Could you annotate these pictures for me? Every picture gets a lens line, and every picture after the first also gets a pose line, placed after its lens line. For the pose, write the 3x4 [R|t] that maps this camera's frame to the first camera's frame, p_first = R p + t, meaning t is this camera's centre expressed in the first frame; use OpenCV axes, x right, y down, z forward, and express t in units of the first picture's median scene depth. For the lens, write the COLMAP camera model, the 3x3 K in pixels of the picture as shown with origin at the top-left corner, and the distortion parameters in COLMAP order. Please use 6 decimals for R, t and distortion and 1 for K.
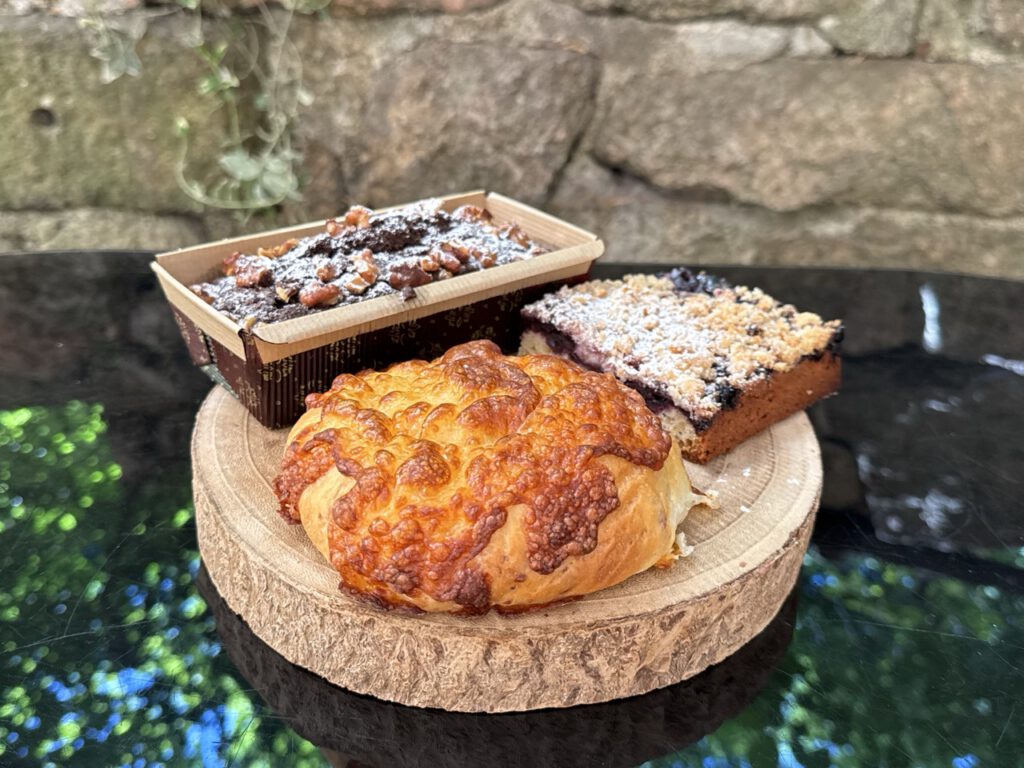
lens RADIAL K [[1029.6, 0, 512.0], [0, 1029.6, 384.0], [0, 0, 1]] dist [0.133537, -0.387240]
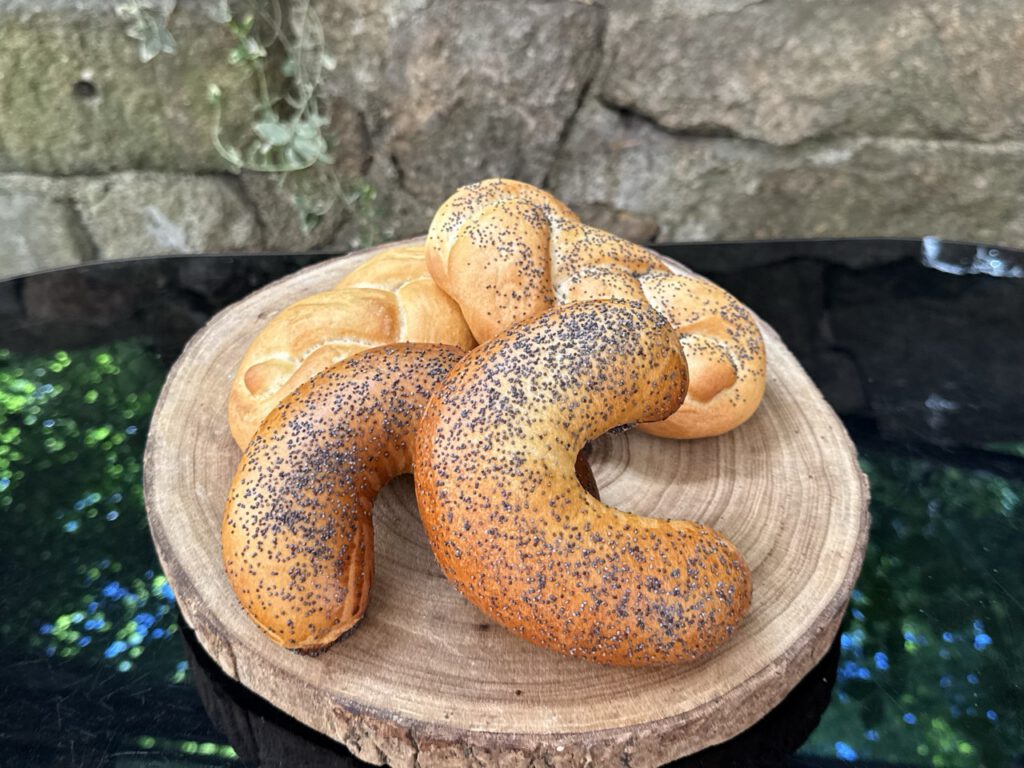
lens RADIAL K [[1029.6, 0, 512.0], [0, 1029.6, 384.0], [0, 0, 1]] dist [0.133537, -0.387240]
pose [[0.998767, -0.041682, -0.026982, 0.003396], [0.044483, 0.992570, 0.113256, -0.058223], [0.022060, -0.114317, 0.993199, -0.086962]]
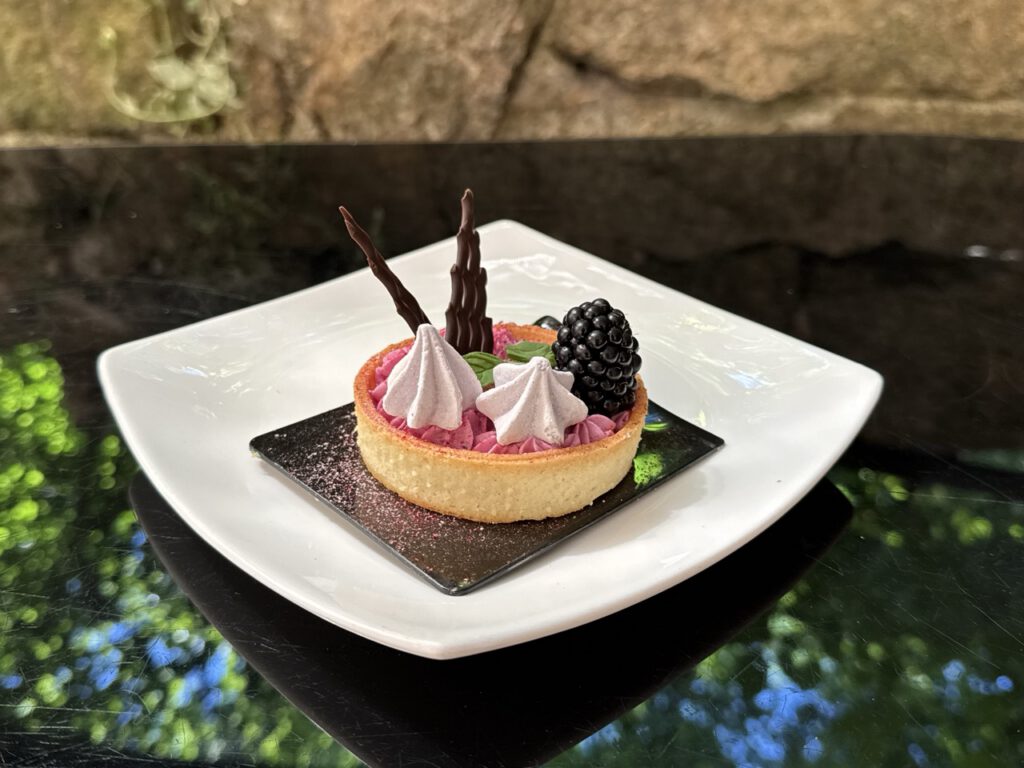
lens RADIAL K [[1029.6, 0, 512.0], [0, 1029.6, 384.0], [0, 0, 1]] dist [0.133537, -0.387240]
pose [[0.998632, -0.047502, 0.021868, 0.005939], [0.046204, 0.997337, 0.056424, 0.025527], [-0.024490, -0.055337, 0.998167, 0.052520]]
